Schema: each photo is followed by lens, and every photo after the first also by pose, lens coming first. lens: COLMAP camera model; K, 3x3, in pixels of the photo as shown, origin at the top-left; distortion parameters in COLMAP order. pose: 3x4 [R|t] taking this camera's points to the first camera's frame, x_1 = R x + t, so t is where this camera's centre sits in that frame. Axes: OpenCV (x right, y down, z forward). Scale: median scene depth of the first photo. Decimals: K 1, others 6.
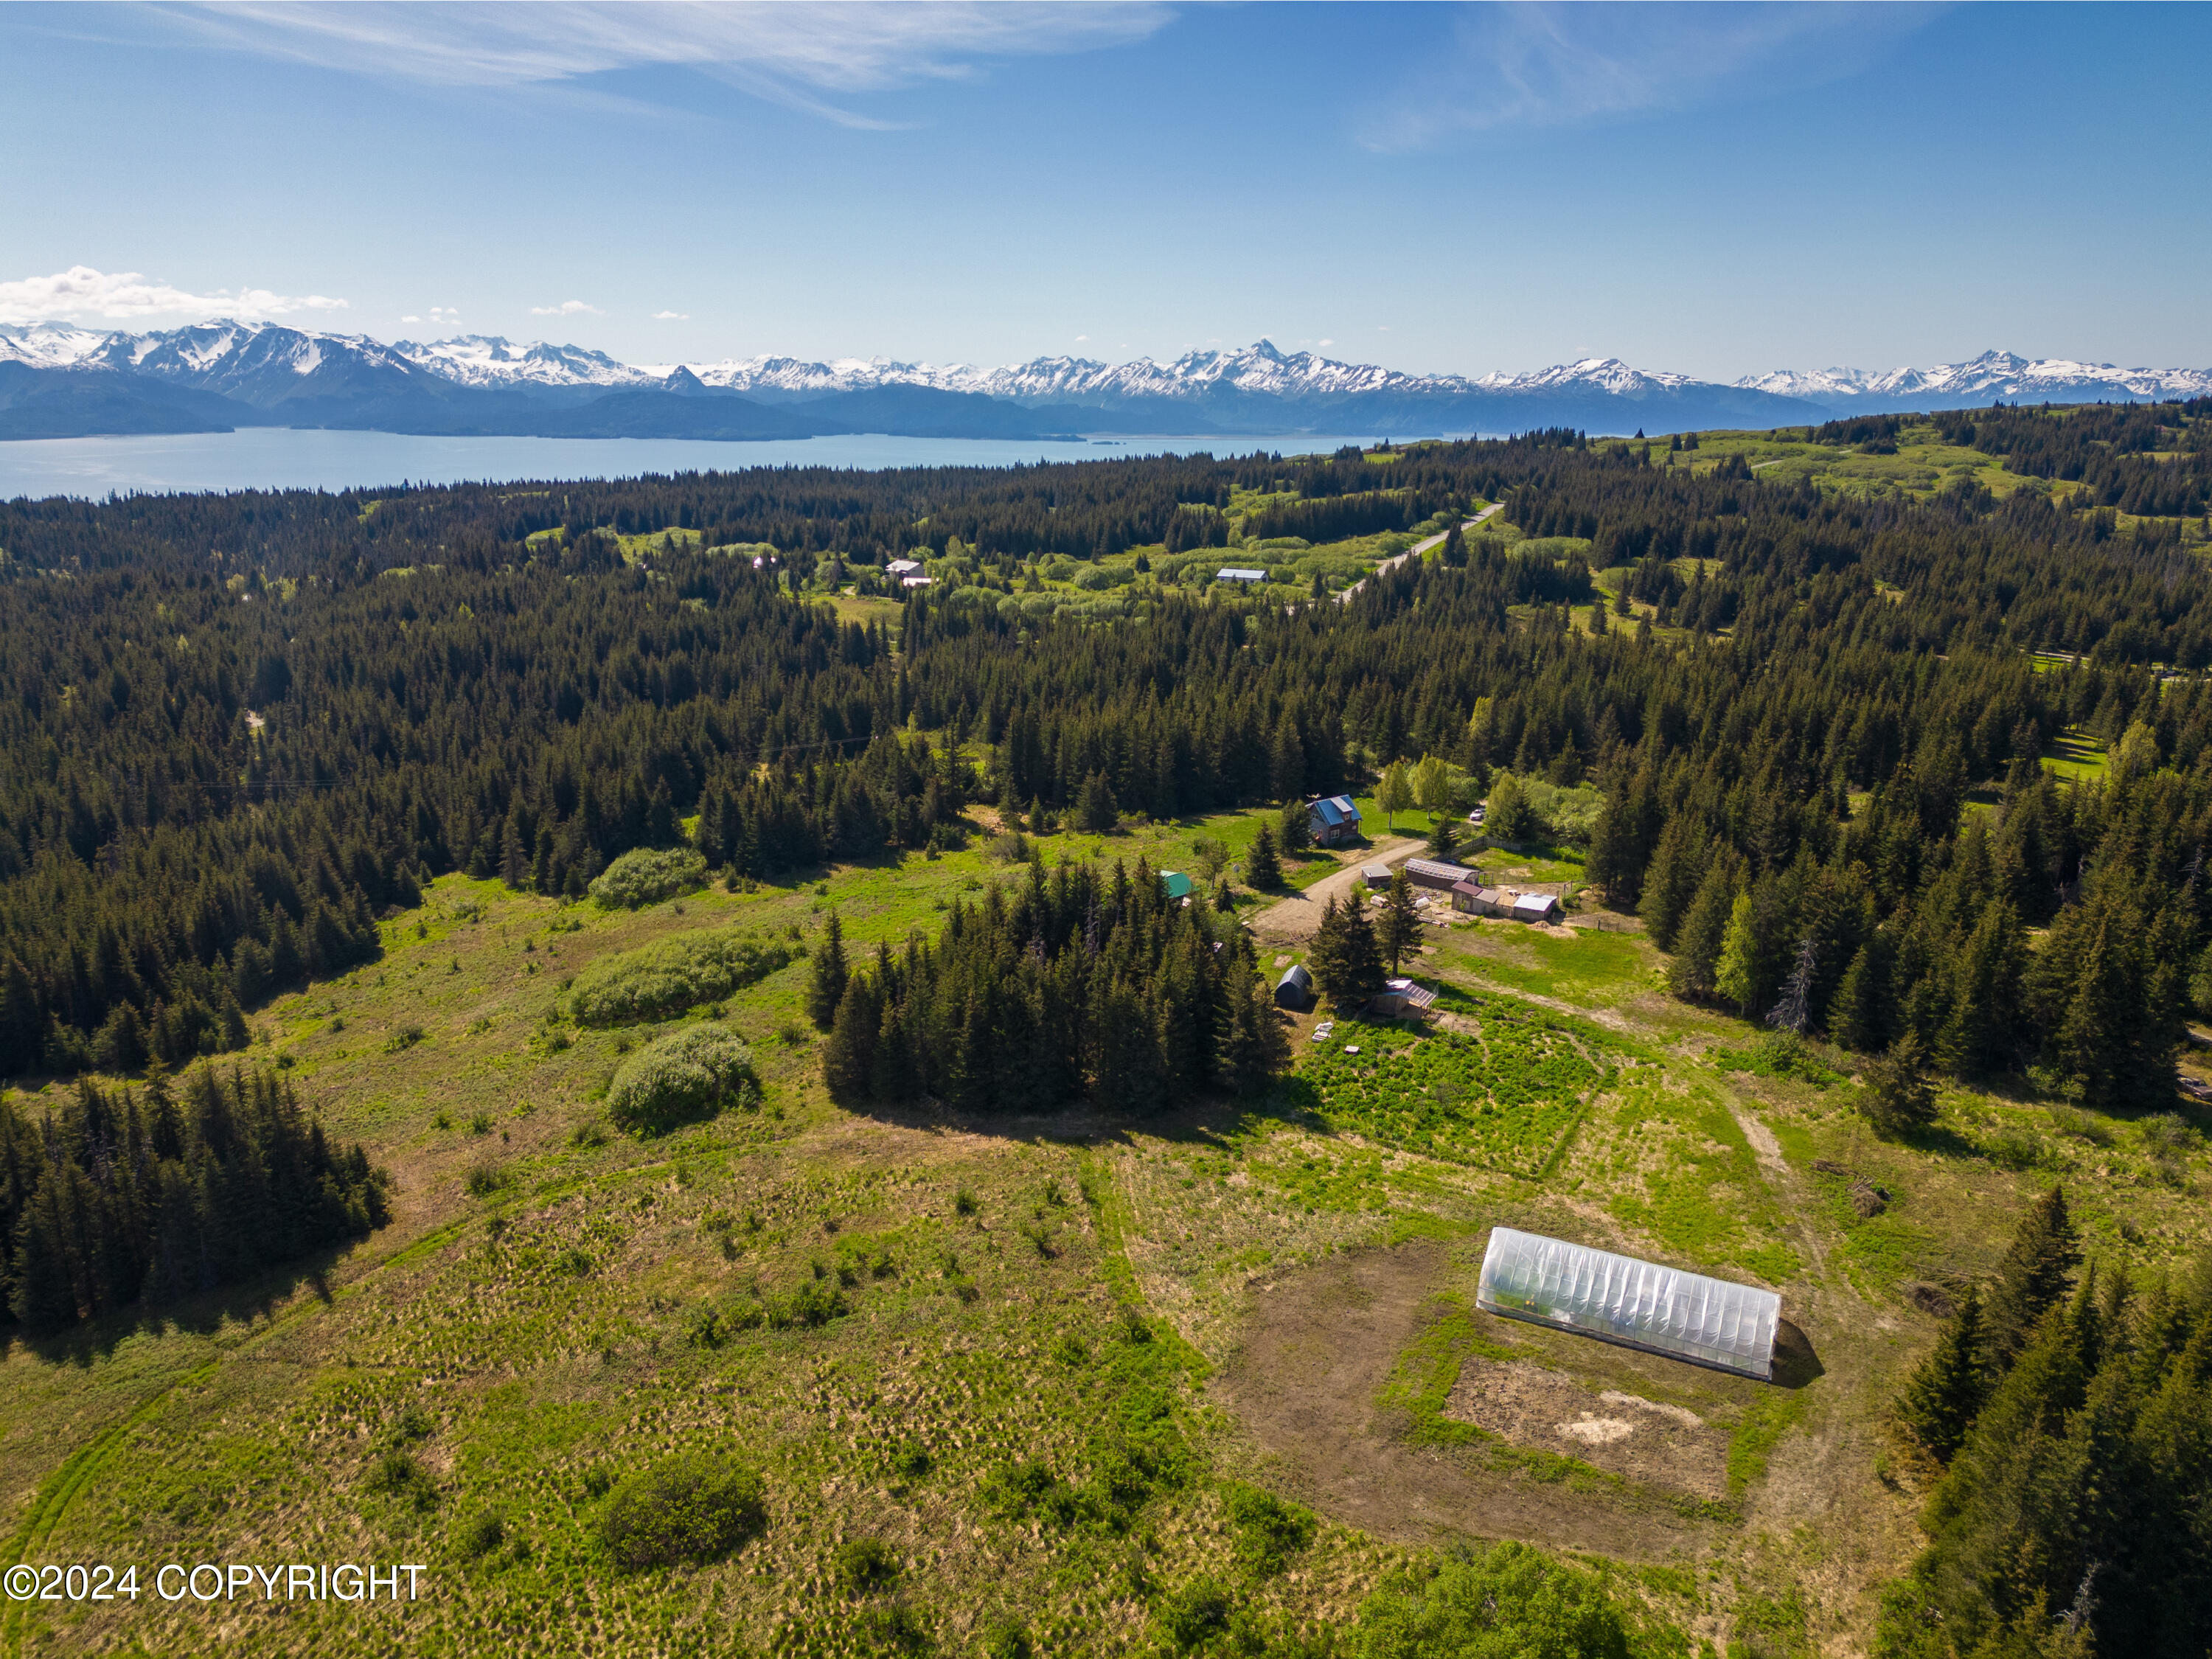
lens RADIAL K [[1571.2, 0, 1078.6], [0, 1571.2, 824.0], [0, 0, 1]] dist [0.071700, -0.063809]
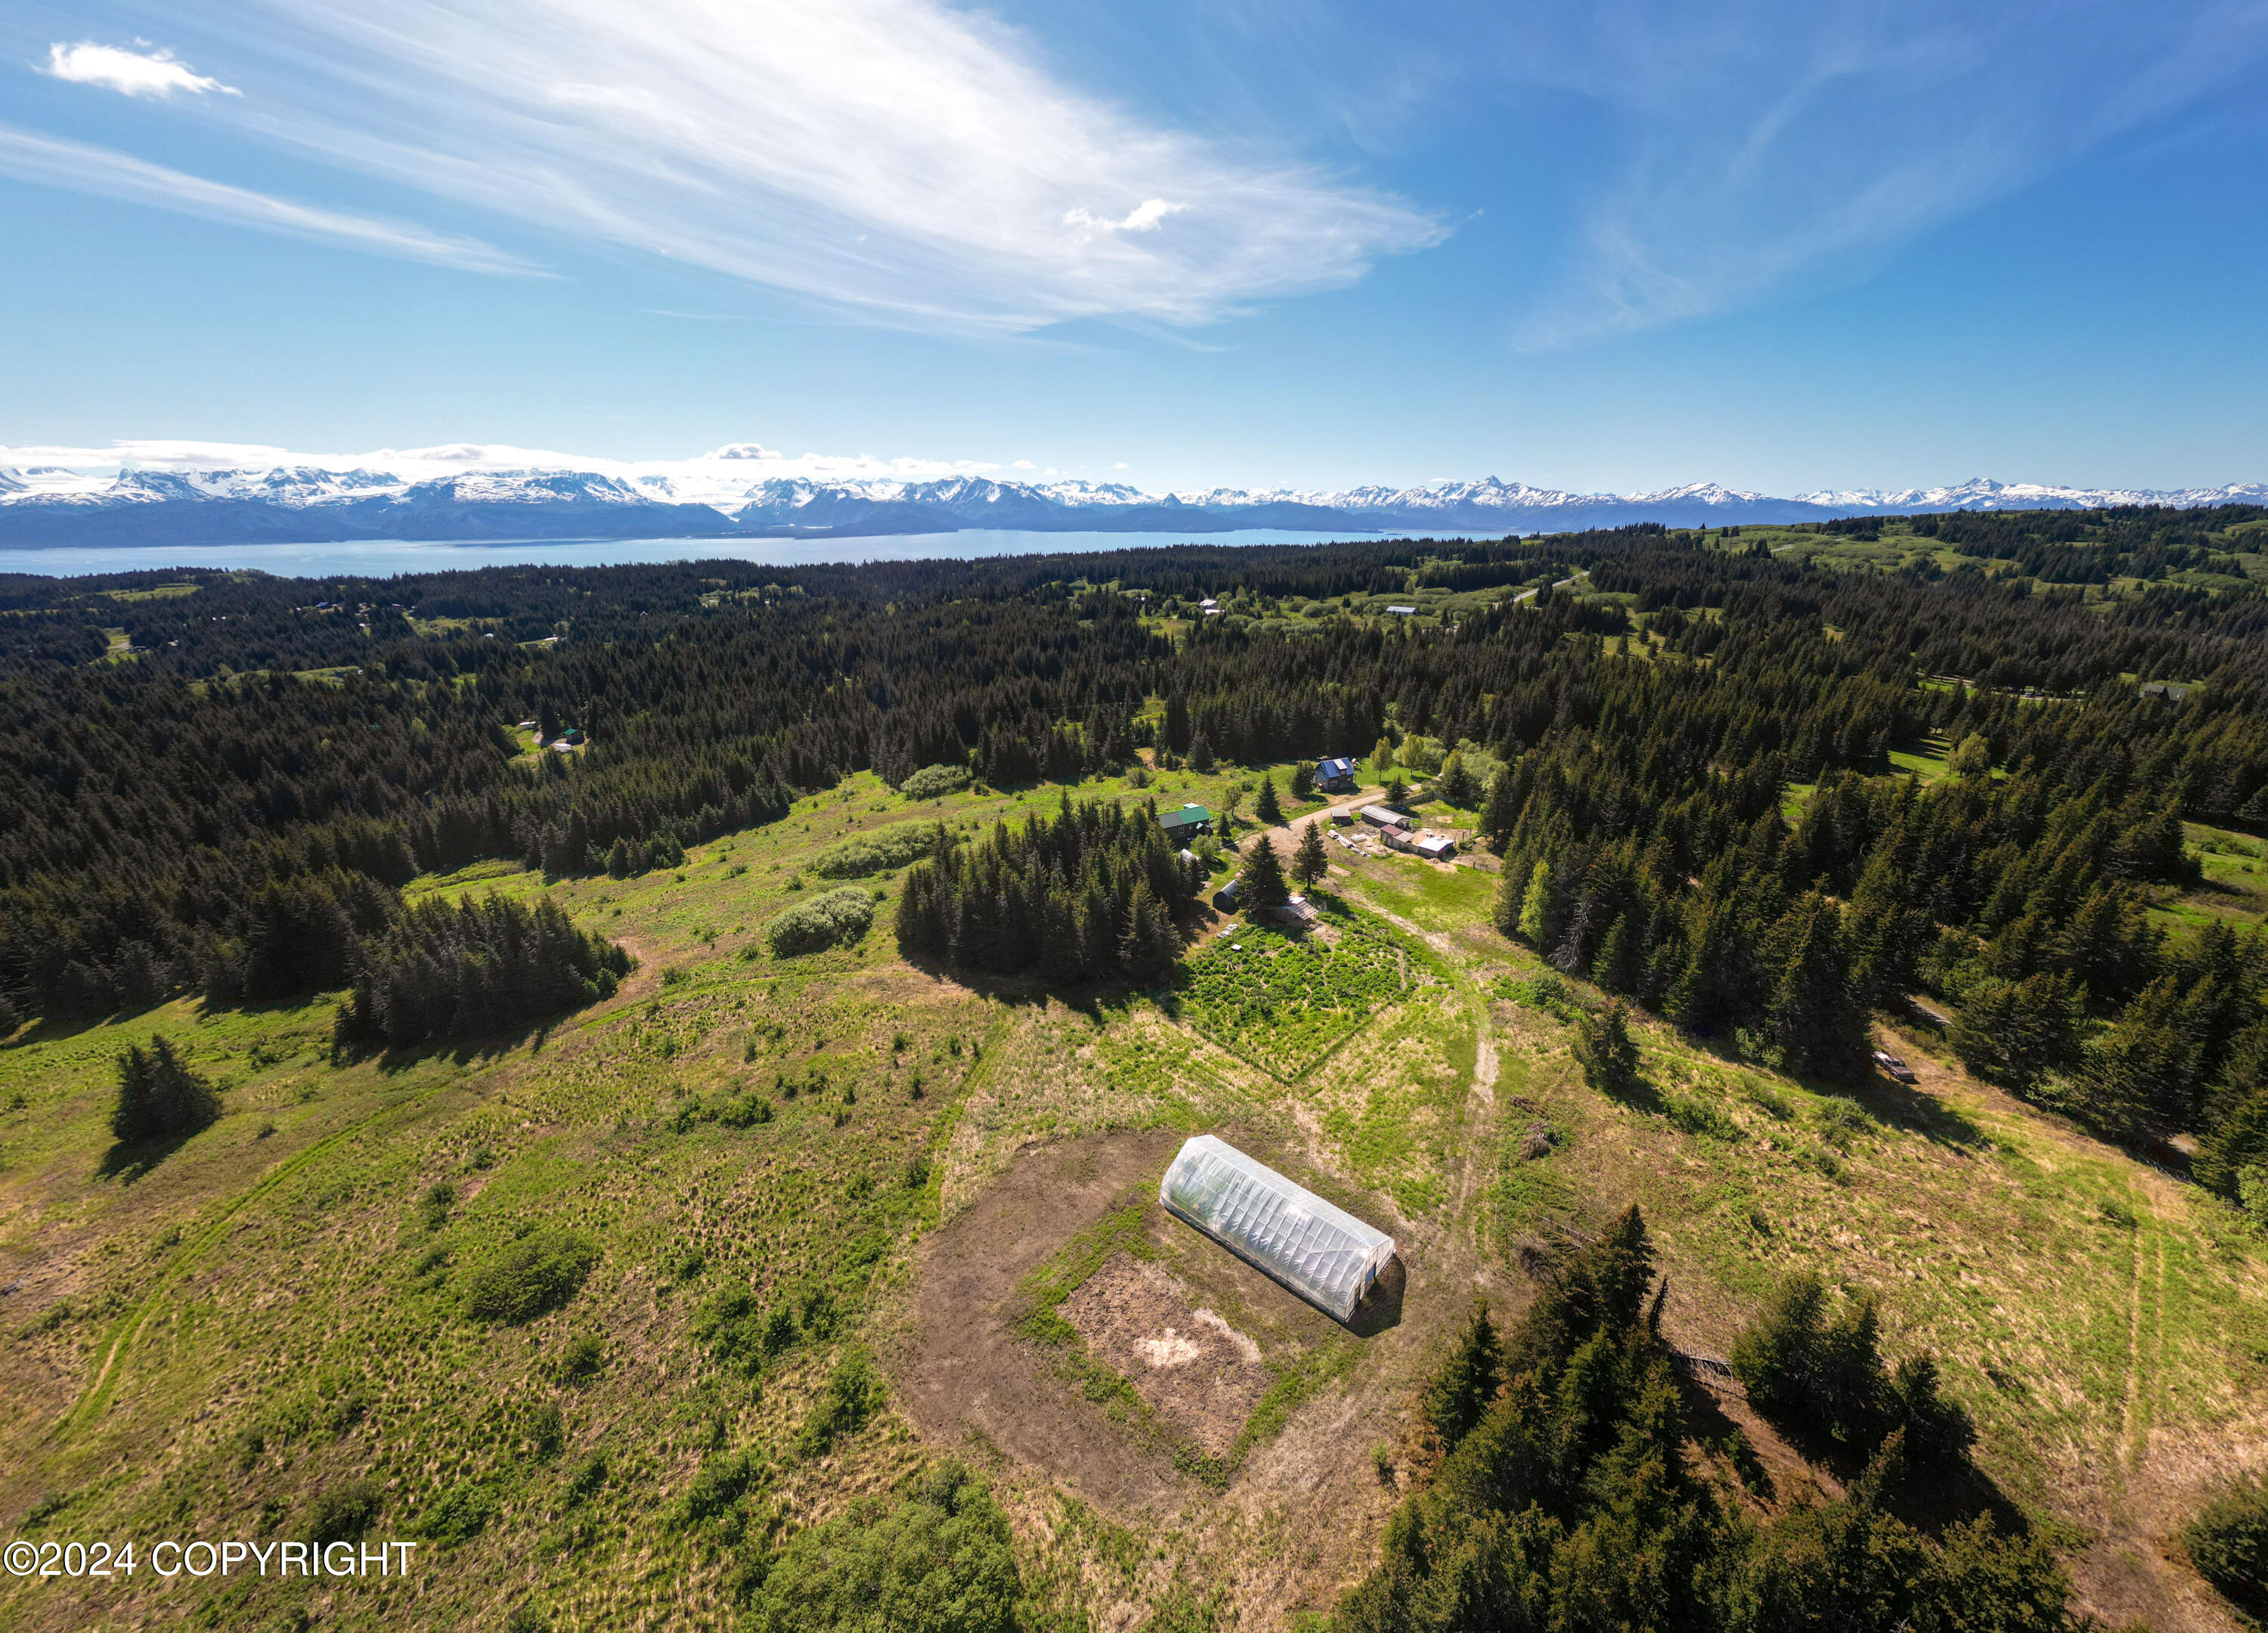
lens RADIAL K [[815.0, 0, 1233.7], [0, 815.0, 775.8], [0, 0, 1]] dist [0.016552, -0.007678]
pose [[0.975843, 0.061917, -0.209515, 0.185978], [-0.052093, 0.997283, 0.052093, -0.029192], [0.212171, -0.039920, 0.976417, 0.172916]]
